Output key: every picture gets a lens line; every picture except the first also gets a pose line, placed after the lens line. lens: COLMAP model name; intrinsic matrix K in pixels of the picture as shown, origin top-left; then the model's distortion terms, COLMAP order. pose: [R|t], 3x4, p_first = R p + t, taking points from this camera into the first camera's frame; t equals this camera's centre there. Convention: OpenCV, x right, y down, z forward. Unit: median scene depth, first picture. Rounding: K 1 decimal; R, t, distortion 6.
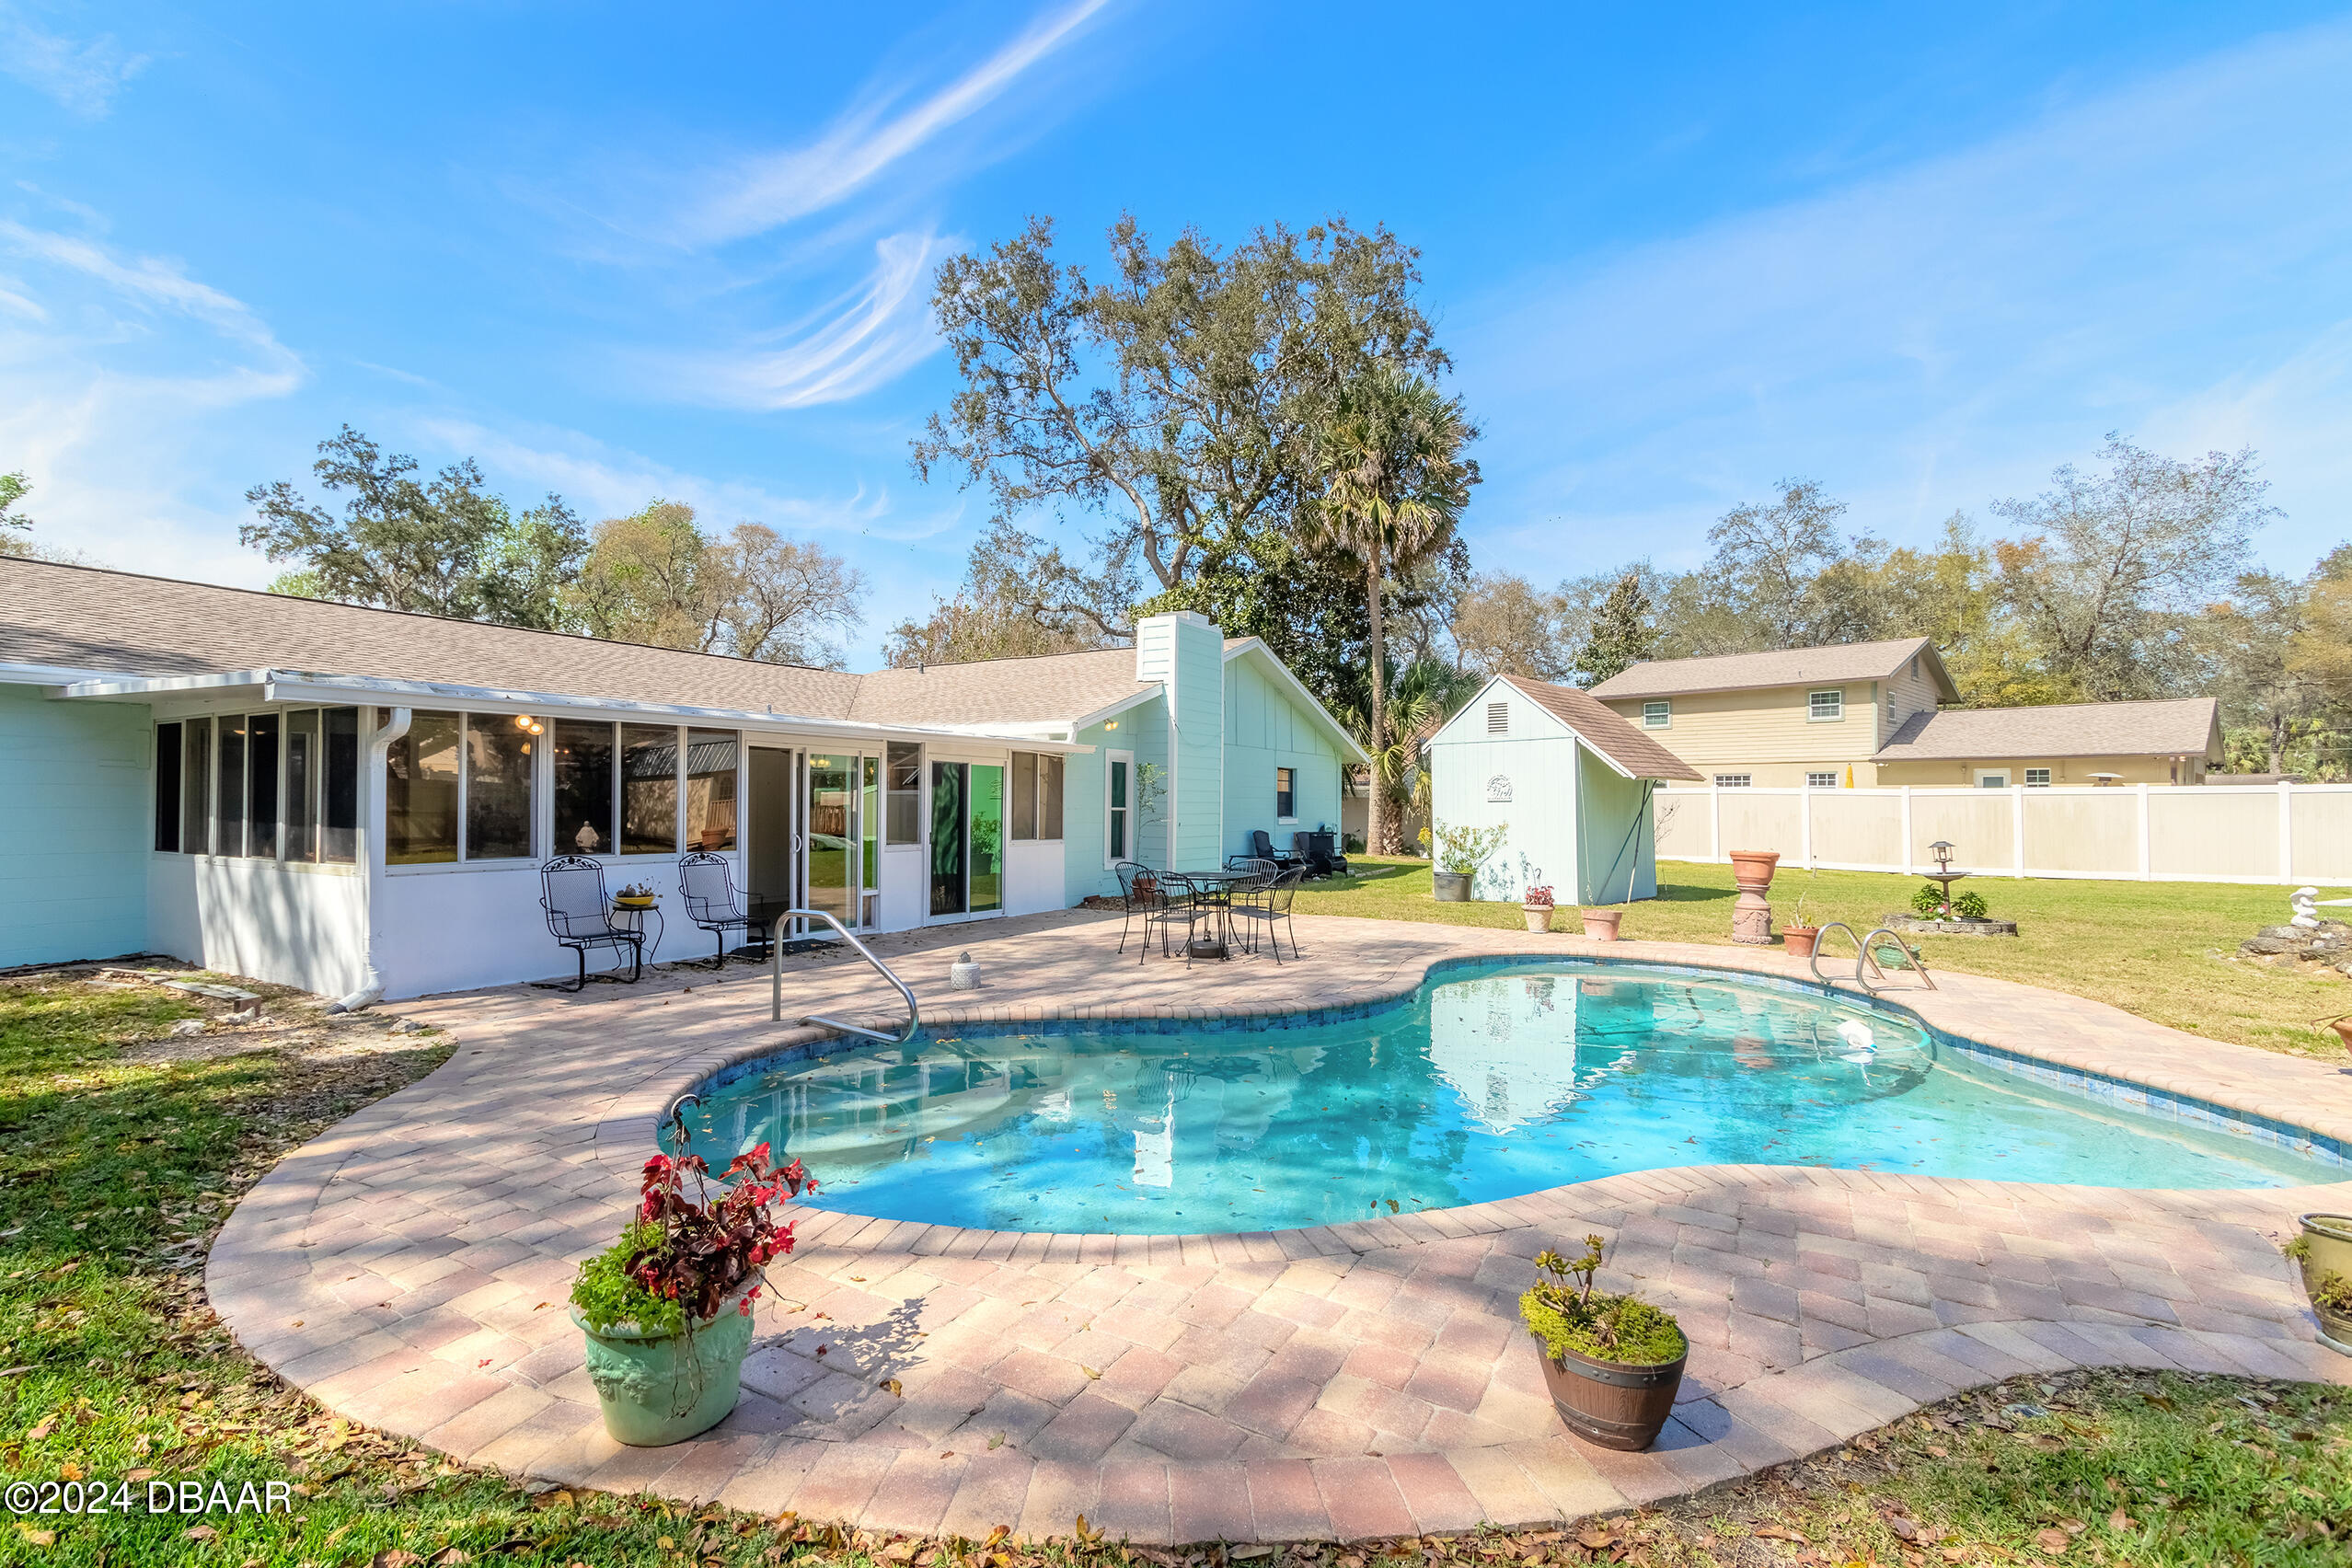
lens RADIAL K [[1072.7, 0, 1167.6], [0, 1072.7, 759.9], [0, 0, 1]] dist [0.006917, -0.001515]
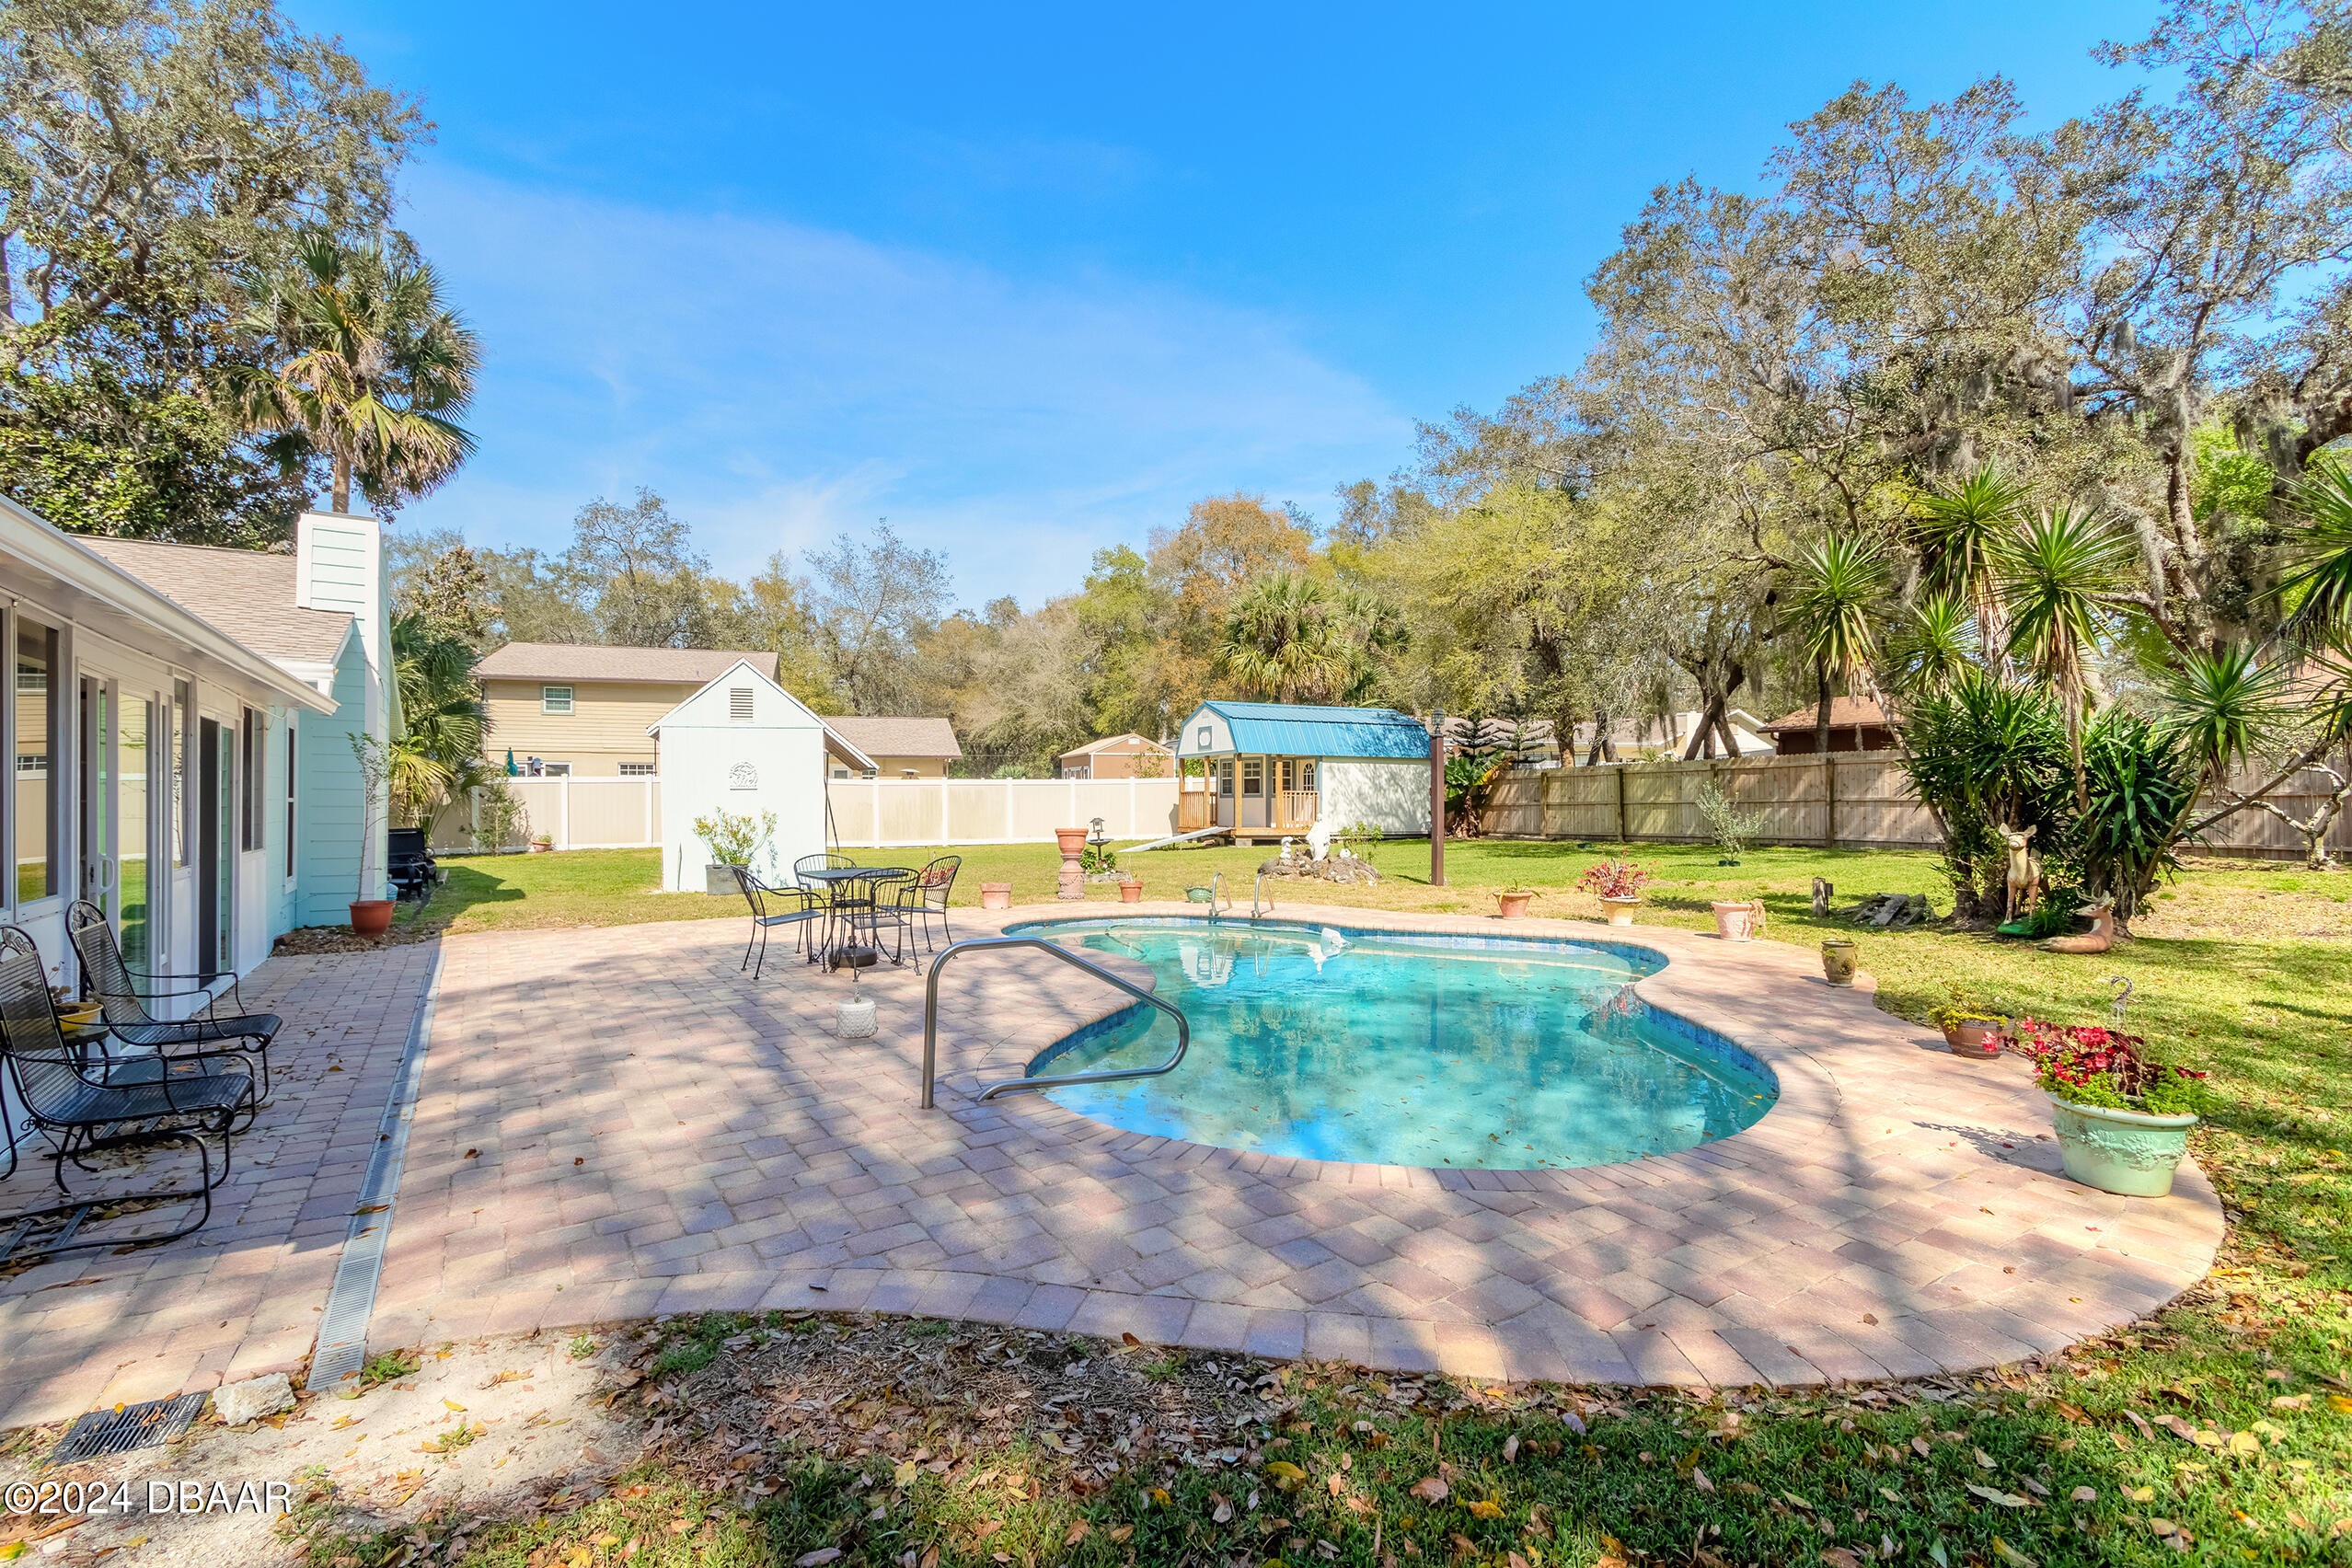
lens RADIAL K [[1072.7, 0, 1114.6], [0, 1072.7, 809.3], [0, 0, 1]] dist [0.006917, -0.001515]
pose [[0.457793, -0.016880, 0.888899, -0.523399], [-0.033364, 0.998789, 0.036150, 0.012767], [-0.888433, -0.046207, 0.456675, 0.336095]]
